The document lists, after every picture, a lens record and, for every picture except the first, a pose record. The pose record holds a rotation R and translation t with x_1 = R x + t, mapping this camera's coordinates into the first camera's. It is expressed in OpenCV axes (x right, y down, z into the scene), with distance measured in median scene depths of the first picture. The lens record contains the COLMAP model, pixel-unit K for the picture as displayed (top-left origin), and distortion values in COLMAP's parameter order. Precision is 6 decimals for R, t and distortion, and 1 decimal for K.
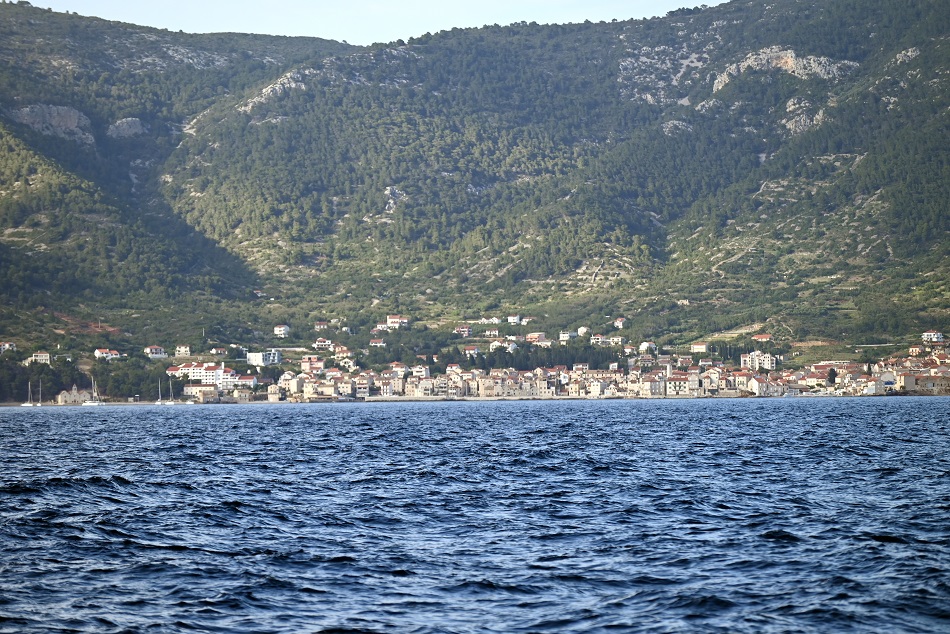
lens RADIAL K [[4631.8, 0, 475.0], [0, 4631.8, 317.0], [0, 0, 1]] dist [0.112888, 5.142727]
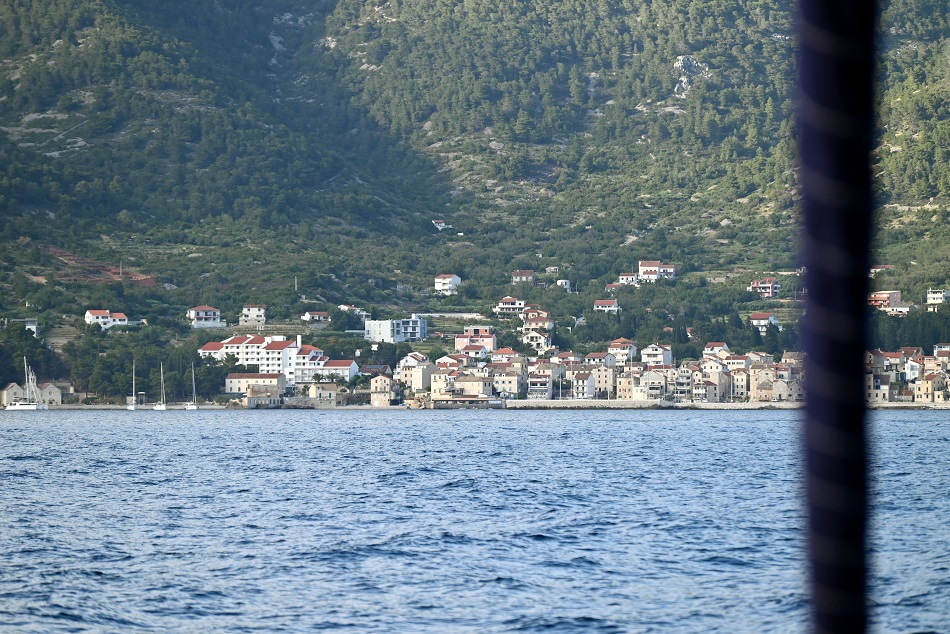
lens RADIAL K [[5794.8, 0, 475.0], [0, 5794.8, 317.0], [0, 0, 1]] dist [0.194386, 13.795625]
pose [[0.996246, 0.009862, -0.085998, 0.021787], [-0.009626, 0.999949, 0.003159, 0.004359], [0.086025, -0.002320, 0.996290, 0.257960]]
